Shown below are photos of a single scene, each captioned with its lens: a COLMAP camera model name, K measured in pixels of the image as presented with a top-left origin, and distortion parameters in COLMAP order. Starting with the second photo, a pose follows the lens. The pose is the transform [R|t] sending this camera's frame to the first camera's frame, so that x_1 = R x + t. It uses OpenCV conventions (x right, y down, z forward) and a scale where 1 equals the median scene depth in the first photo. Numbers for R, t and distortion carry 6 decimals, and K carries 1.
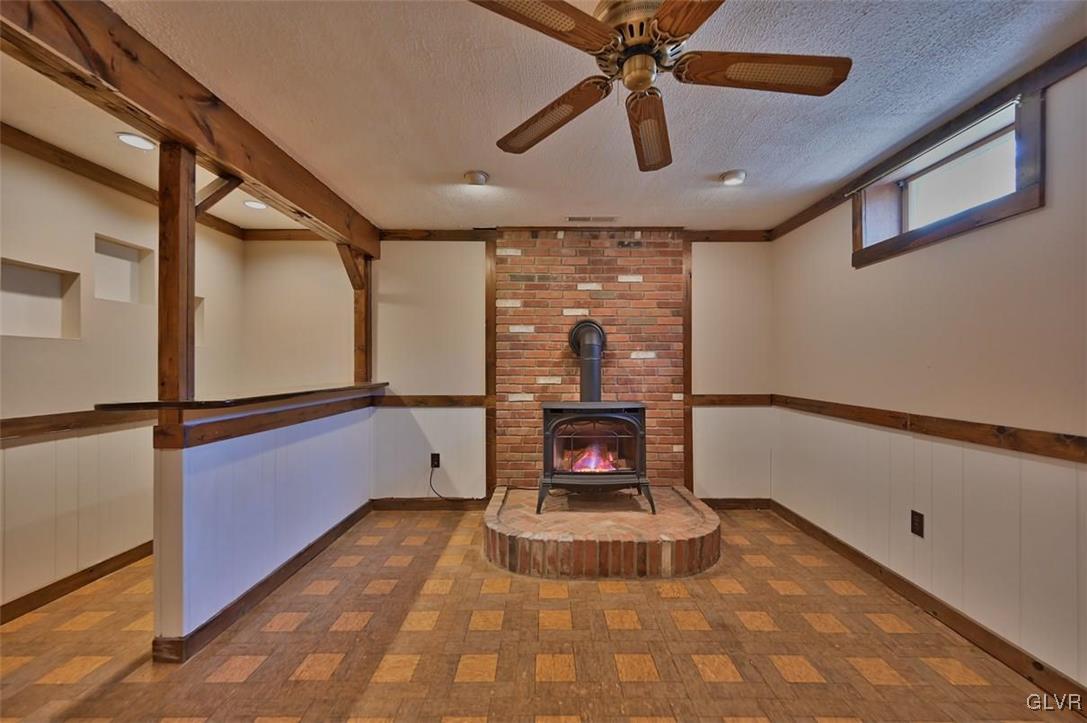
lens RADIAL K [[428.0, 0, 547.9], [0, 428.0, 361.7], [0, 0, 1]] dist [-0.004199, 0.000877]
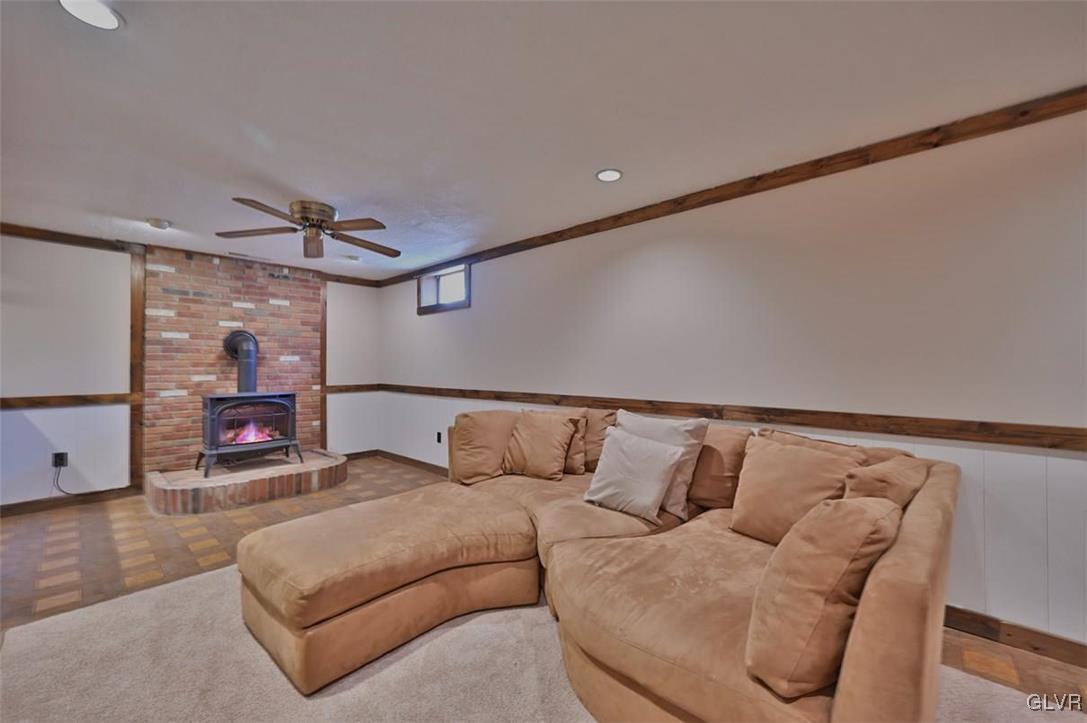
lens RADIAL K [[428.0, 0, 547.5], [0, 428.0, 363.7], [0, 0, 1]] dist [-0.004199, 0.000877]
pose [[0.672234, 0.002081, 0.740336, -0.260244], [-0.005389, 0.999983, 0.002083, -0.005521], [-0.740319, -0.005390, 0.672234, -0.593420]]
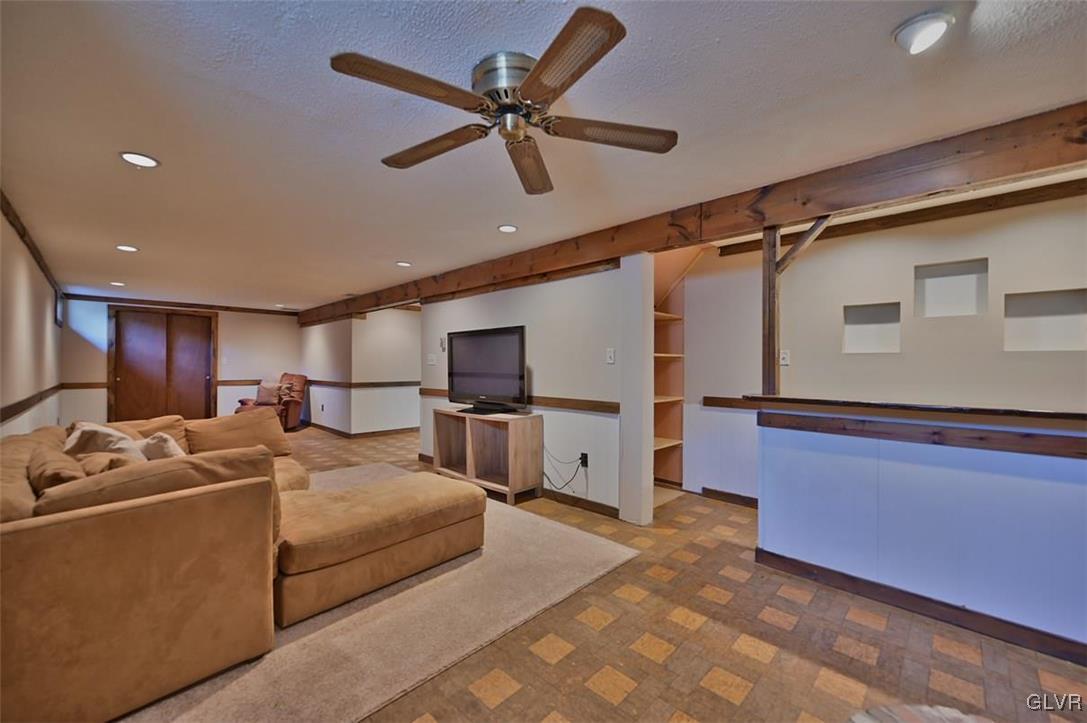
lens RADIAL K [[428.0, 0, 548.1], [0, 428.0, 363.4], [0, 0, 1]] dist [-0.004199, 0.000877]
pose [[-0.692686, -0.002147, -0.721236, 0.429940], [0.003400, 0.999975, -0.006242, -0.010129], [0.721232, -0.006775, -0.692661, 0.819737]]
